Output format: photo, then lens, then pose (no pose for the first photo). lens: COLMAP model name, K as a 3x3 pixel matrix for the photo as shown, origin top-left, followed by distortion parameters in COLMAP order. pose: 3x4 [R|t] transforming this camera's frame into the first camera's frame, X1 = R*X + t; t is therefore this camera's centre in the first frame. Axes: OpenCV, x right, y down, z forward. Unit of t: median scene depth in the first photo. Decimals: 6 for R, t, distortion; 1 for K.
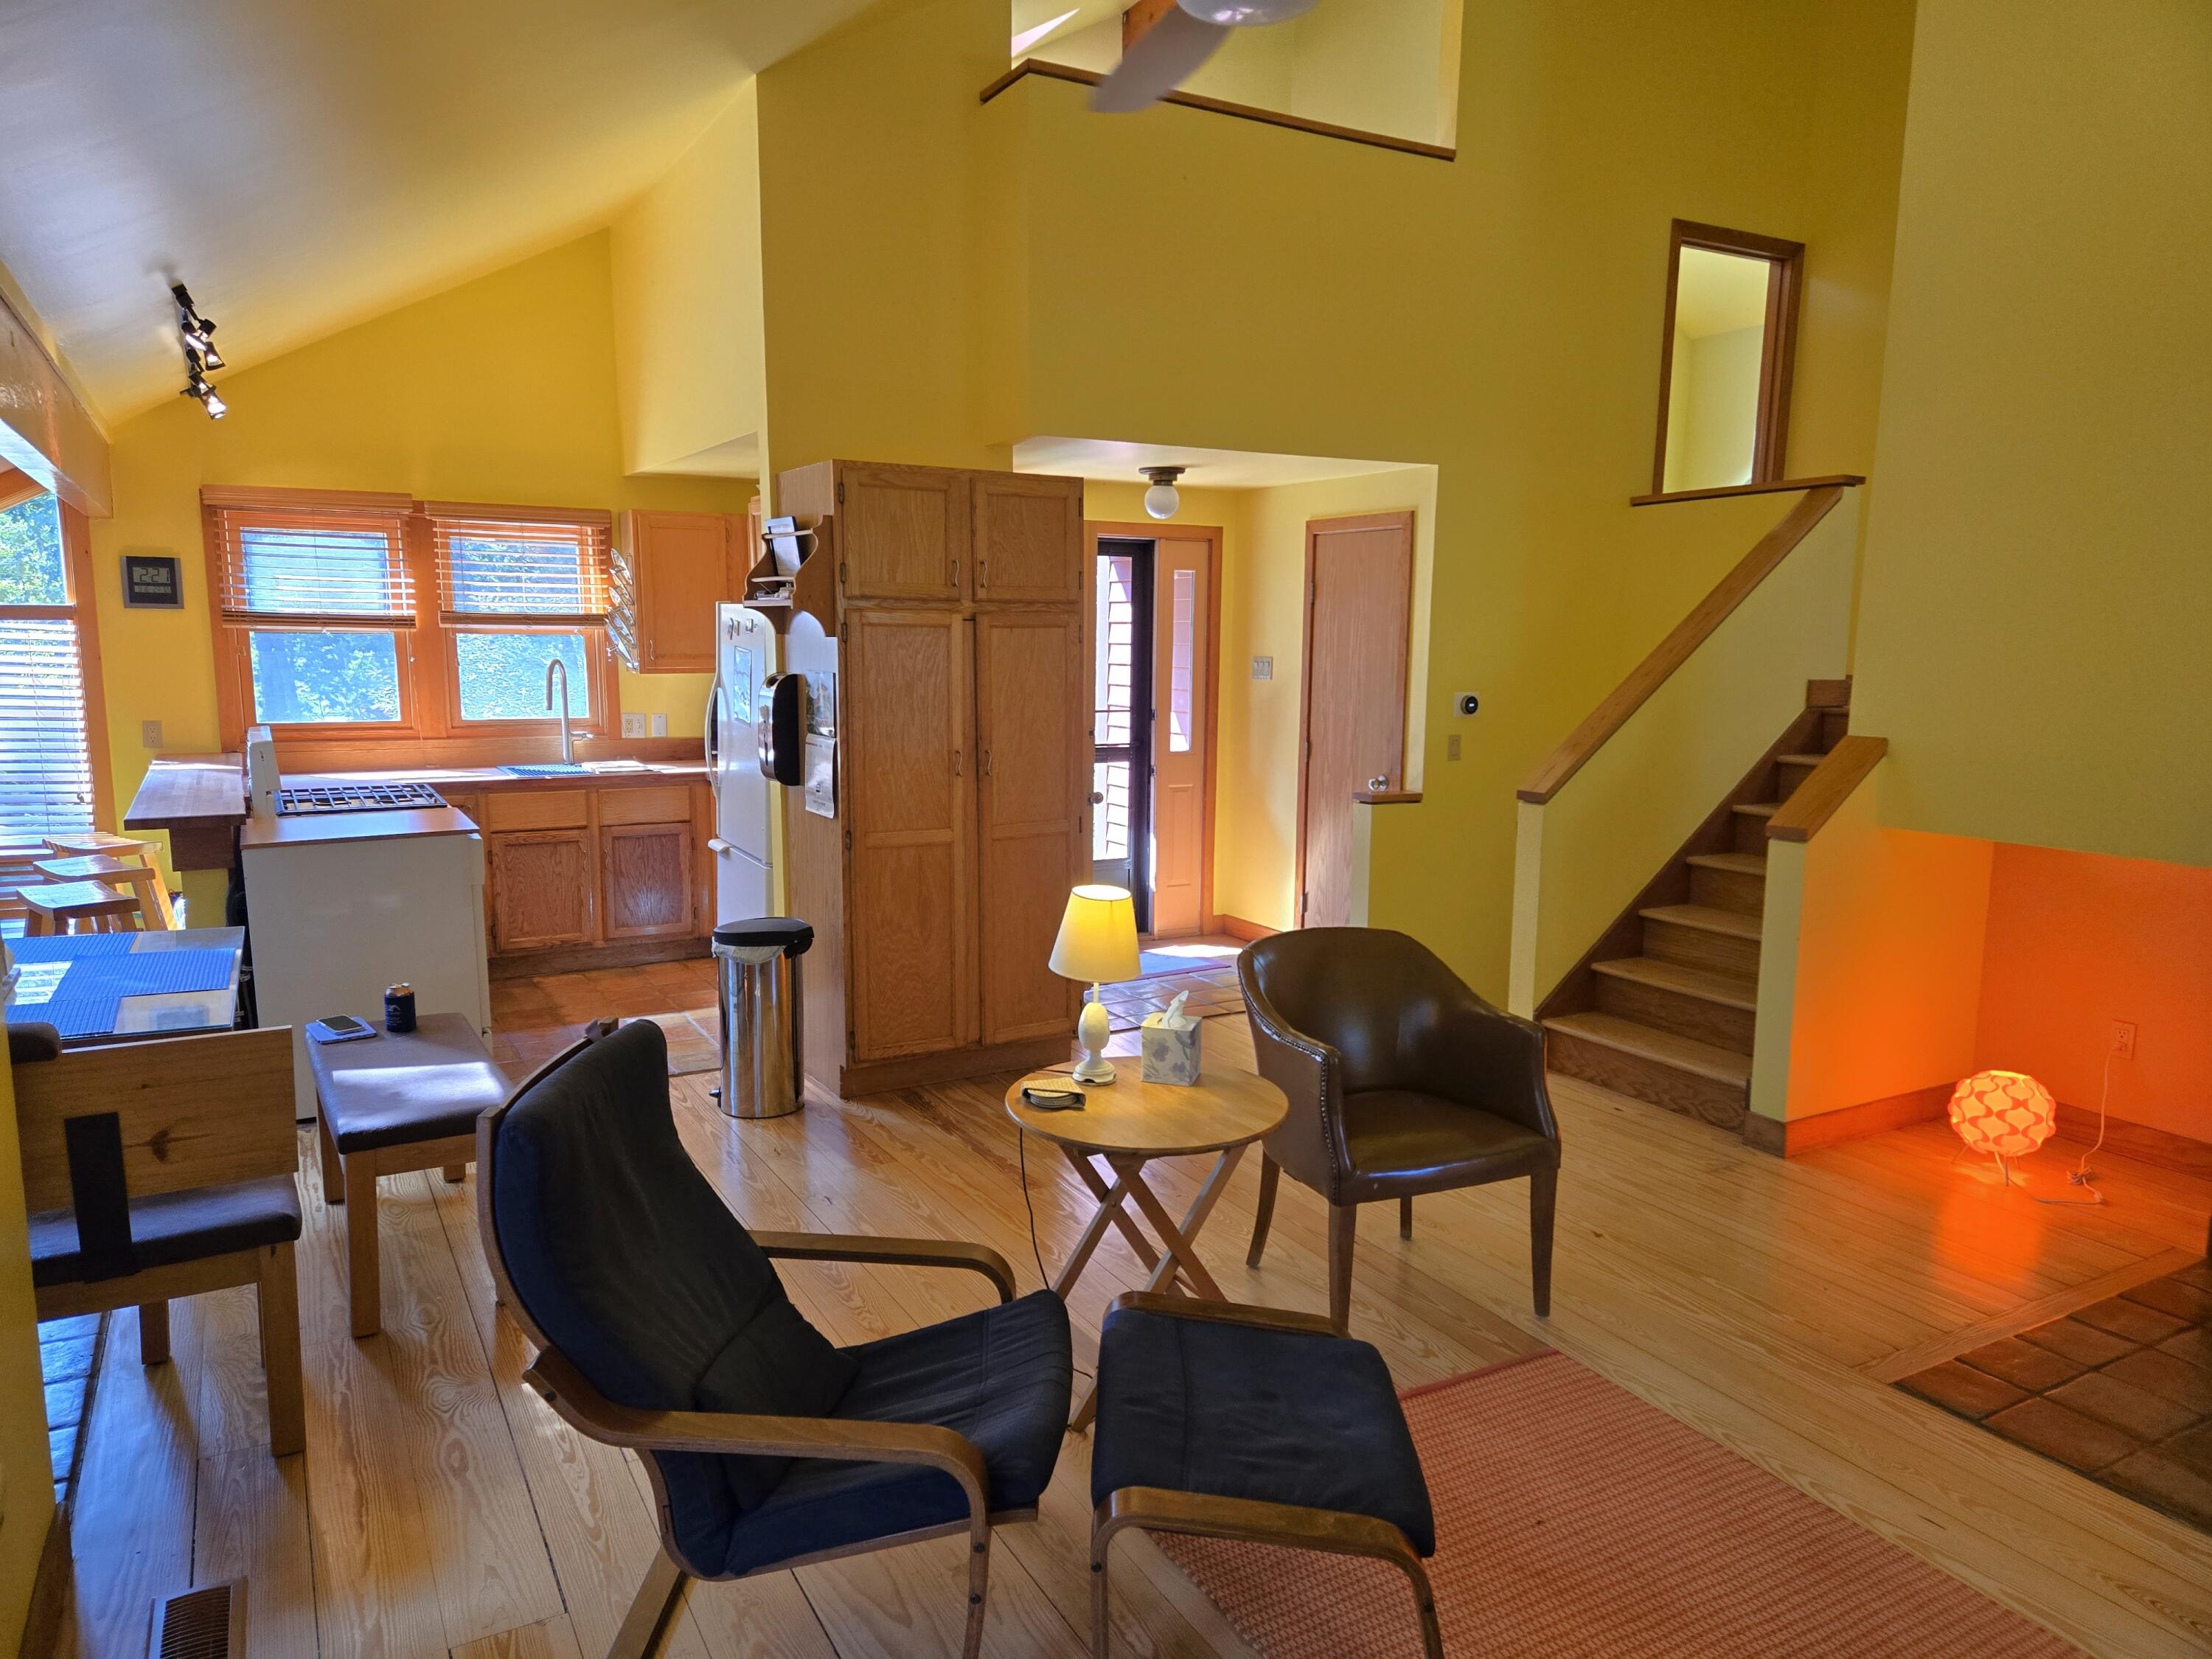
lens RADIAL K [[1469.1, 0, 1113.6], [0, 1469.1, 842.5], [0, 0, 1]] dist [0.079661, -0.064532]
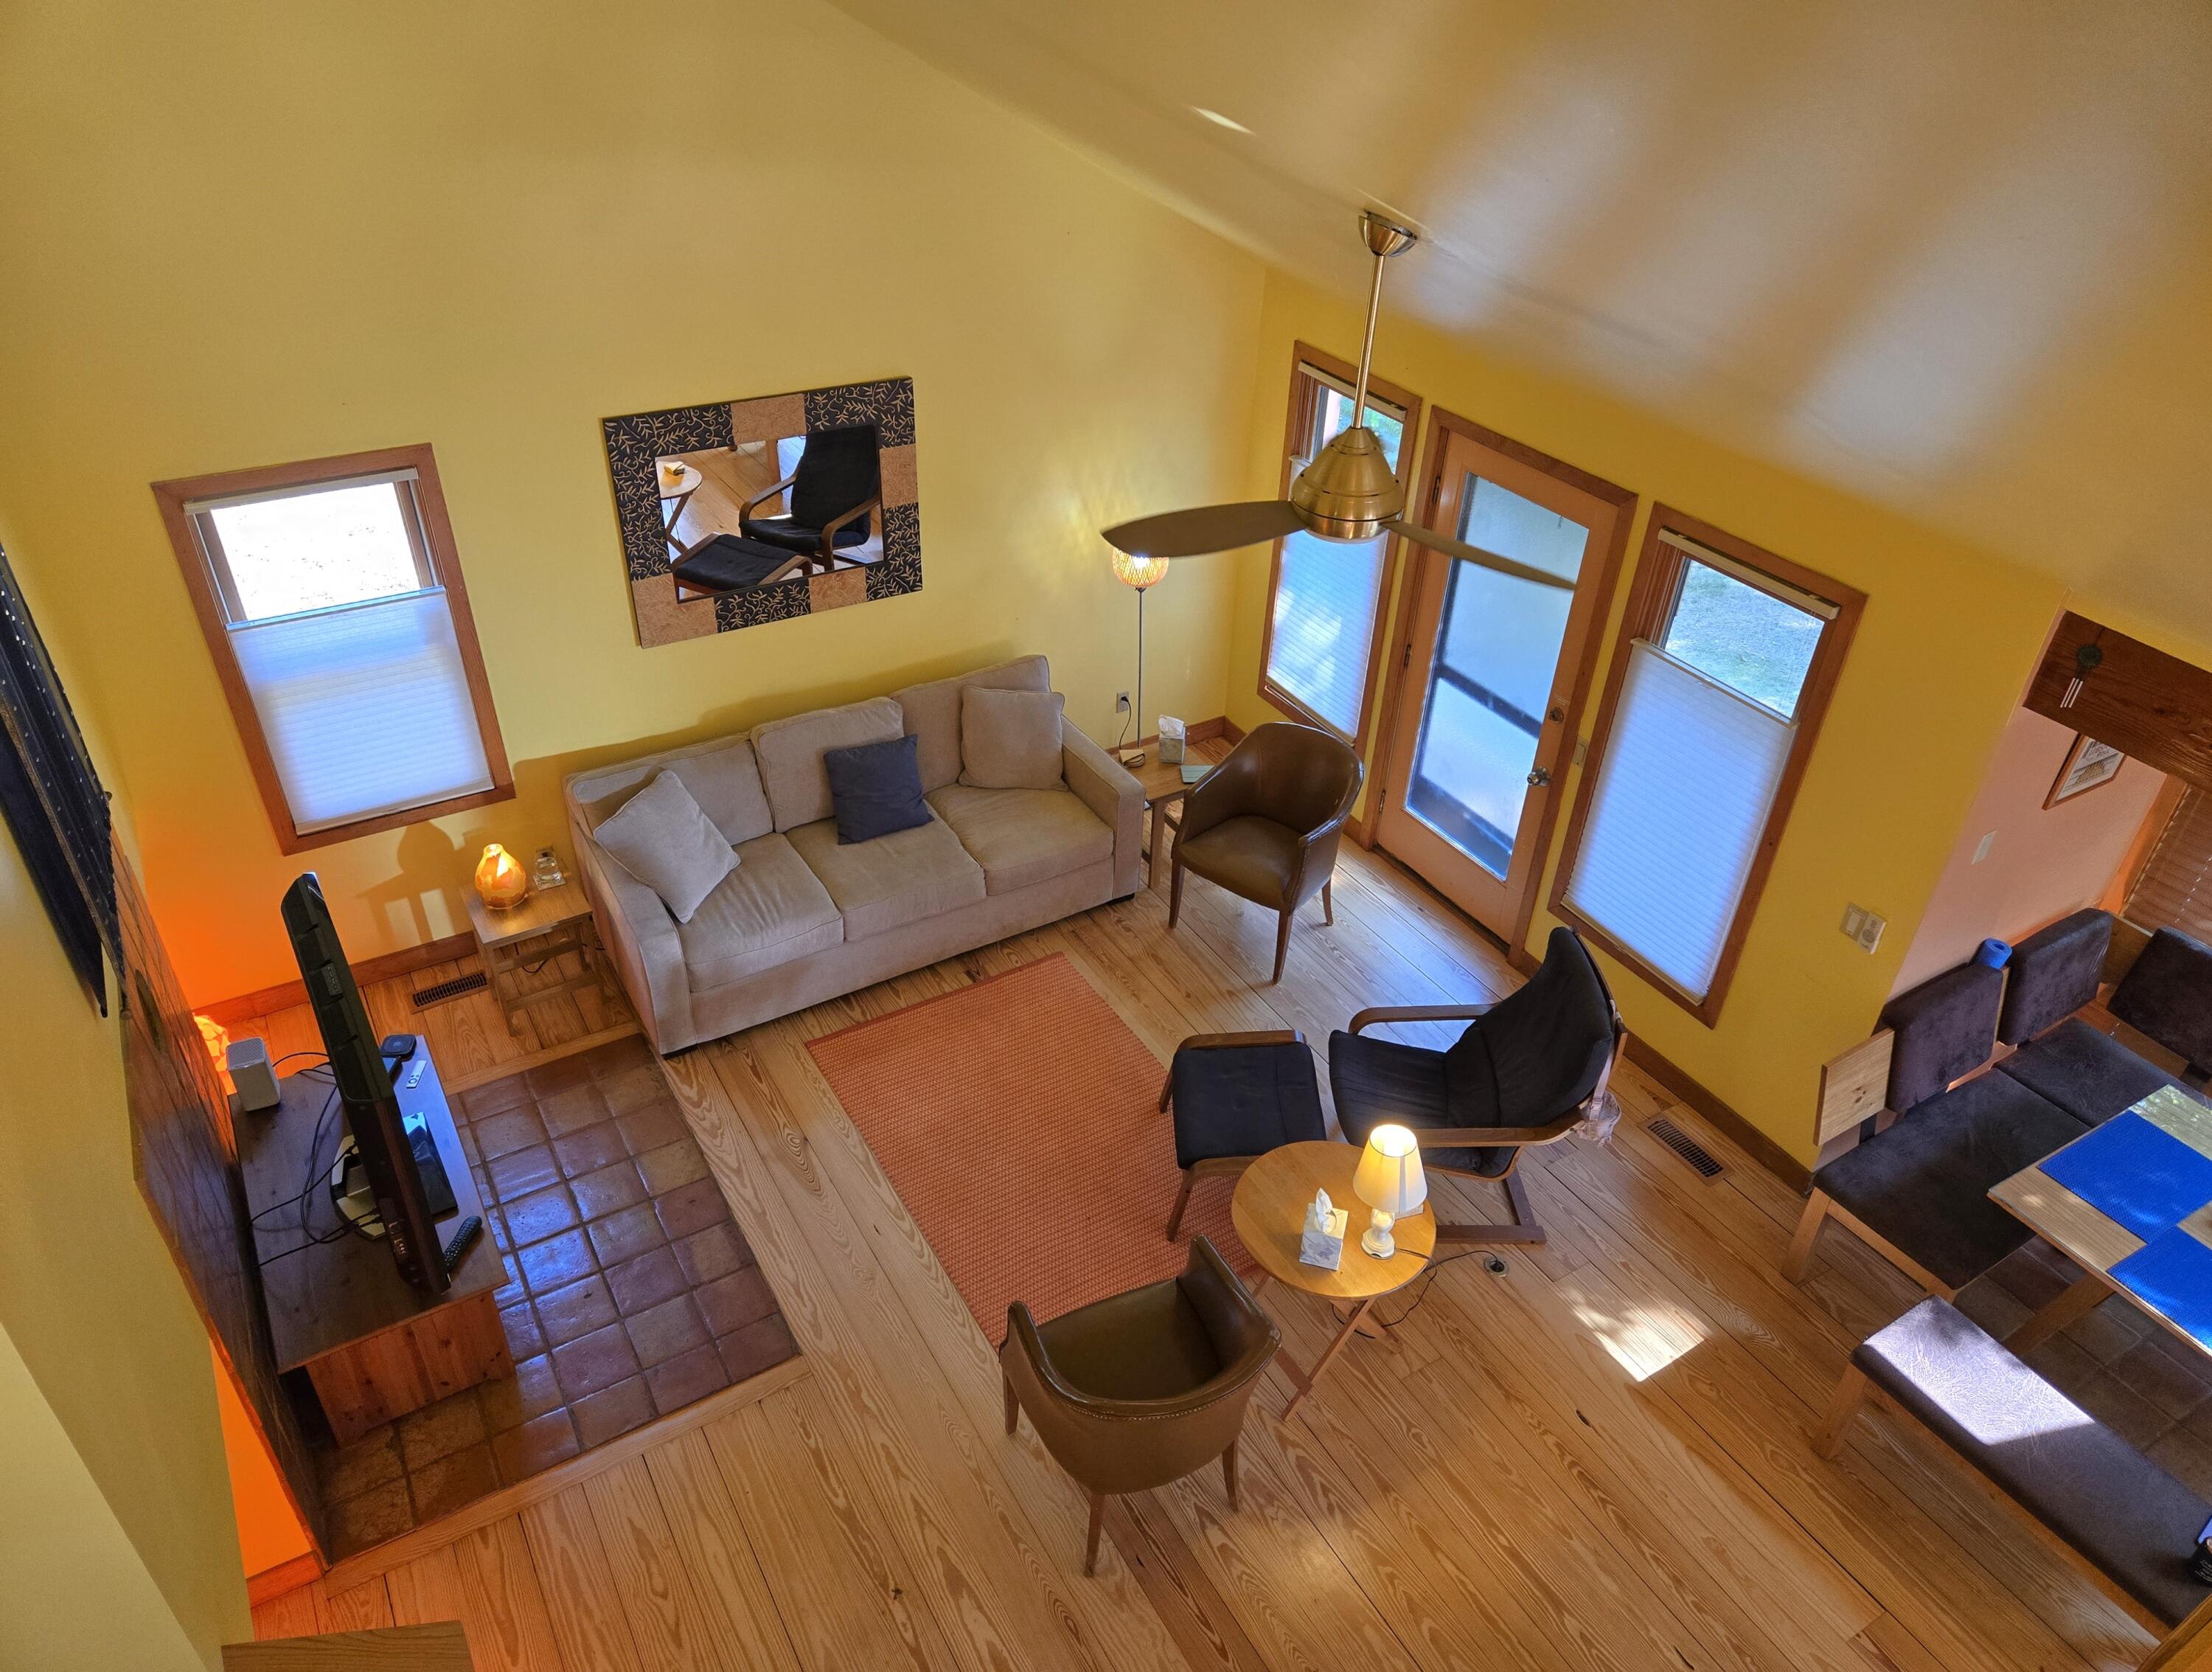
lens RADIAL K [[1478.2, 0, 1112.0], [0, 1478.2, 838.4], [0, 0, 1]] dist [0.064375, -0.027191]
pose [[-0.998767, -0.025977, -0.042310, 0.147495], [-0.047844, 0.731223, 0.680458, -0.506697], [0.013261, 0.681643, -0.731565, 0.872011]]
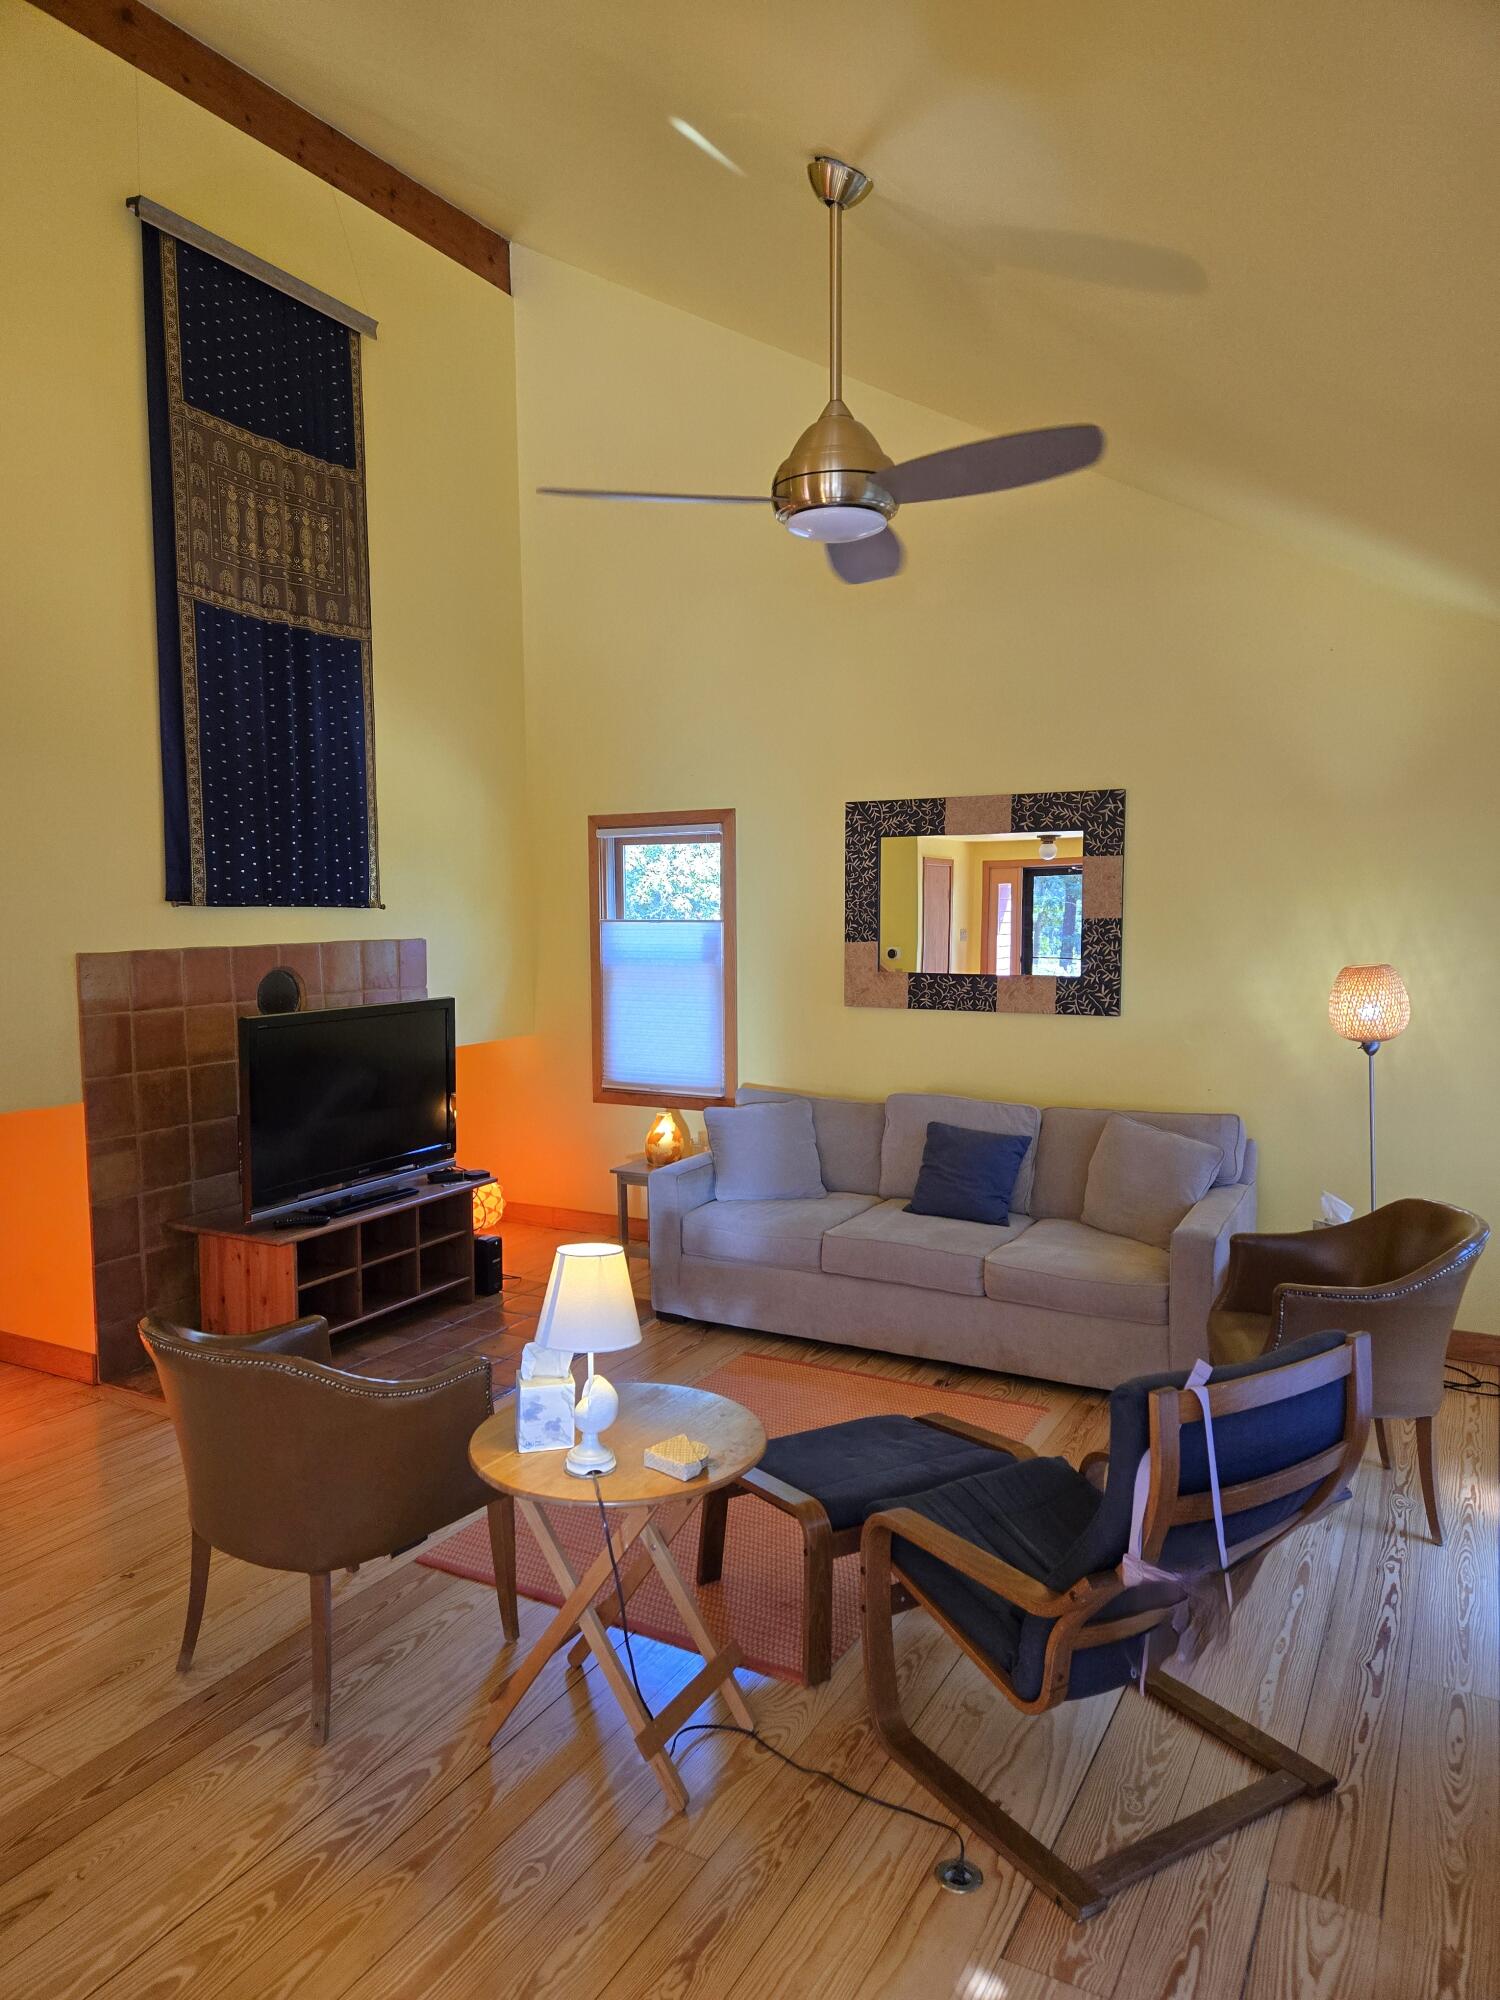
lens RADIAL K [[1328.3, 0, 741.9], [0, 1328.3, 1010.5], [0, 0, 1]] dist [0.079661, -0.064532]
pose [[-0.513724, -0.078702, 0.854338, -0.362424], [0.125523, 0.978174, 0.165588, -0.113791], [-0.848724, 0.192306, -0.492633, 0.639484]]
